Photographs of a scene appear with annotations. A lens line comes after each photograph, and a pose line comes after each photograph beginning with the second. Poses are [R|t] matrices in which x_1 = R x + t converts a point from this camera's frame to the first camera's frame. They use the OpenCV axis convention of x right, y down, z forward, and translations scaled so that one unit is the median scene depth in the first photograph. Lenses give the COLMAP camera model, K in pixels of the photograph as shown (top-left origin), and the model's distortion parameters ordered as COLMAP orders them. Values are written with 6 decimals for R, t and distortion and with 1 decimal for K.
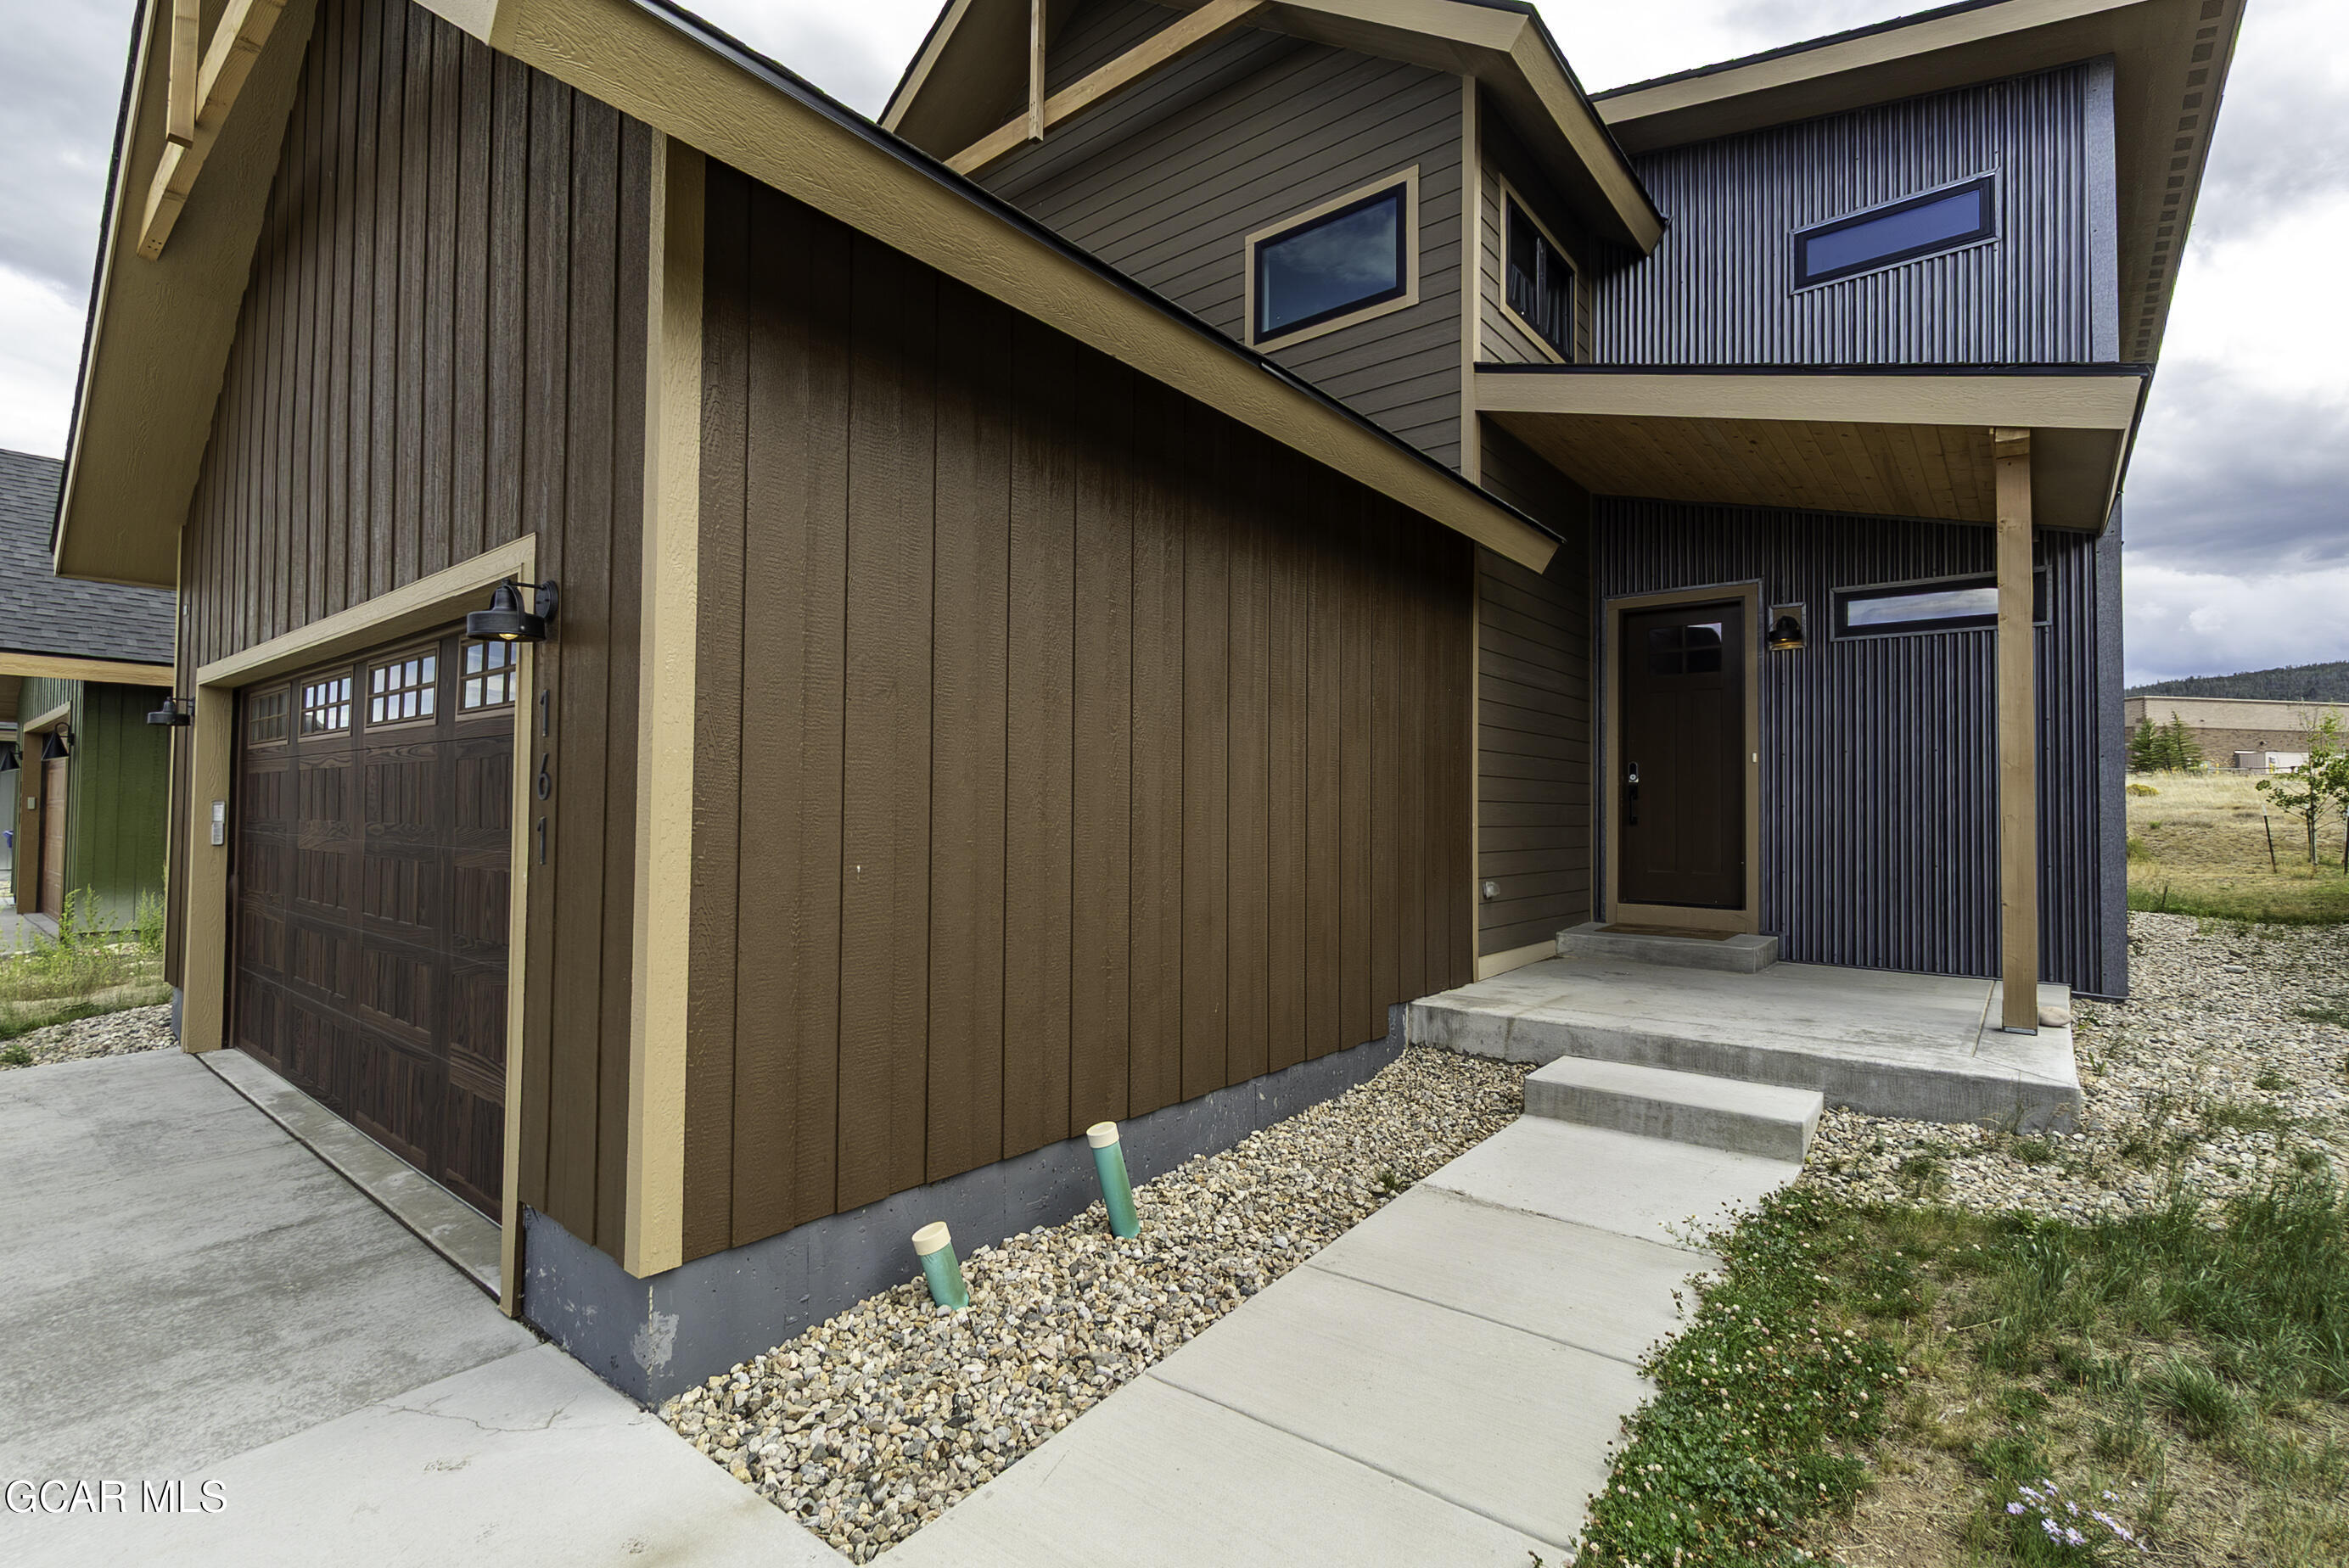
lens RADIAL K [[1065.3, 0, 1174.5], [0, 1065.3, 784.0], [0, 0, 1]] dist [-0.000819, -0.000278]
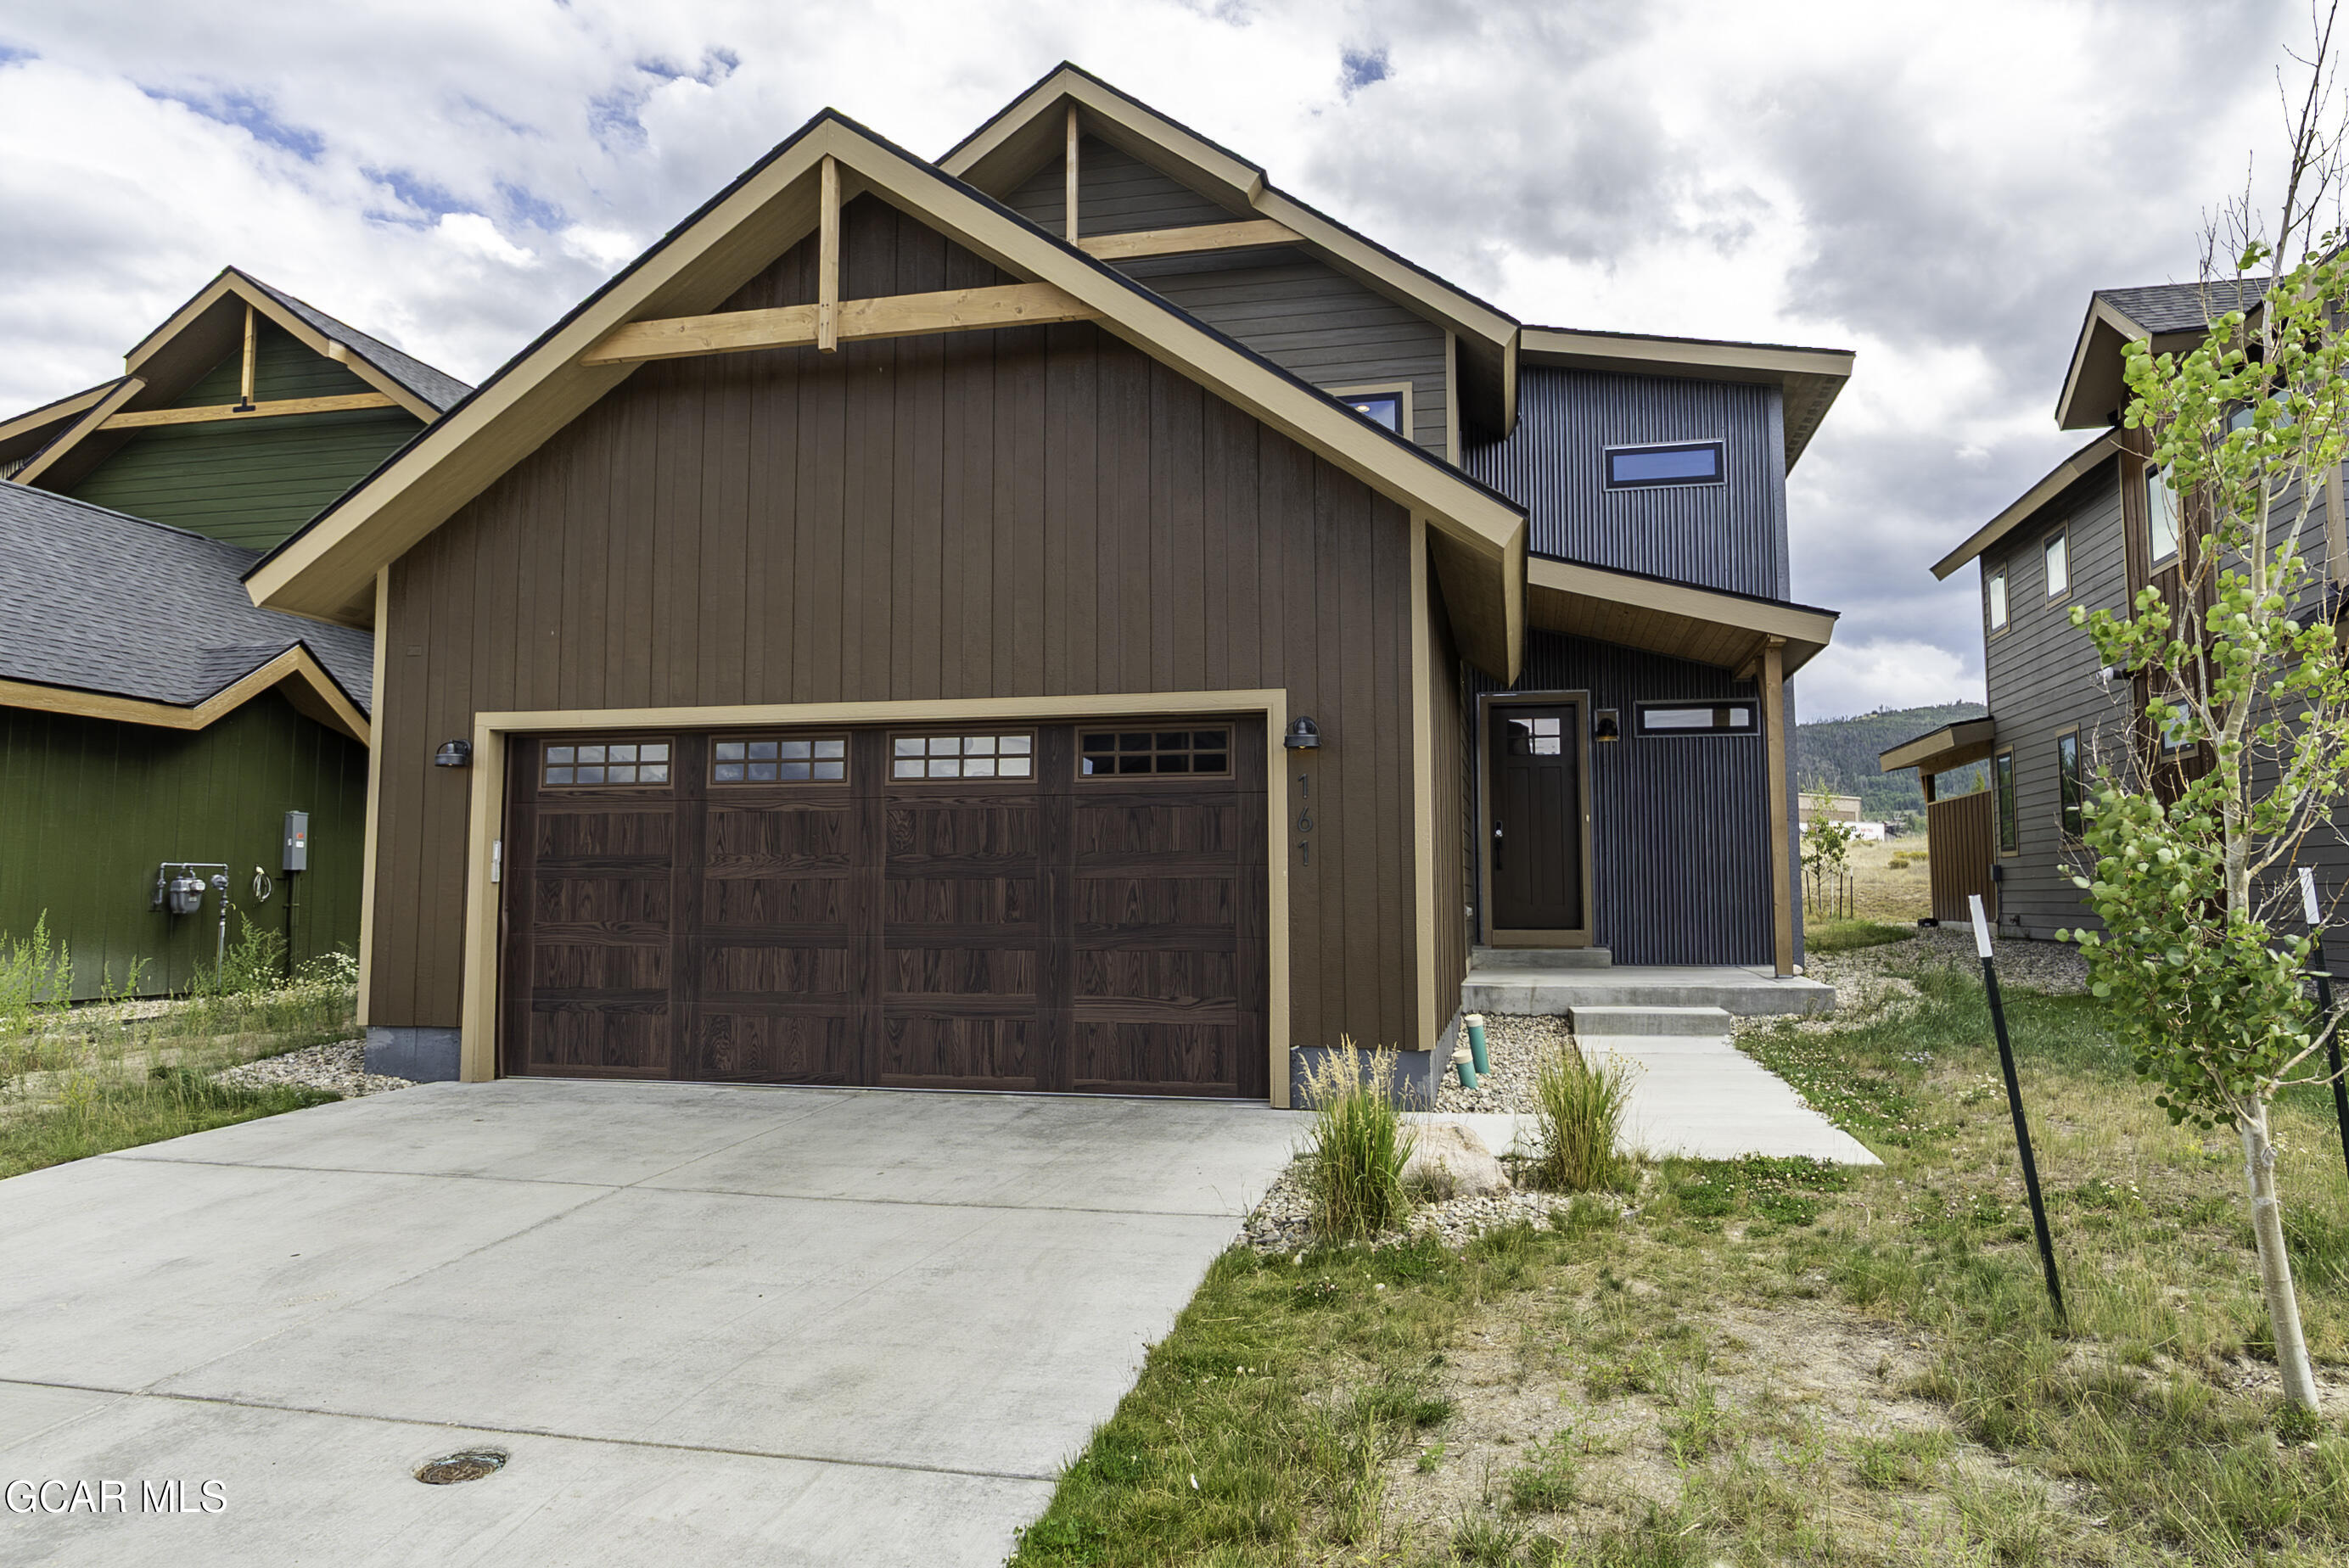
lens RADIAL K [[1532.0, 0, 1174.5], [0, 1532.0, 784.0], [0, 0, 1]] dist [-0.032803, -0.000051]
pose [[0.892247, 0.023074, 0.450958, -0.942680], [-0.001115, 0.998803, -0.048901, 0.032063], [-0.451547, 0.043129, 0.891204, -0.600685]]
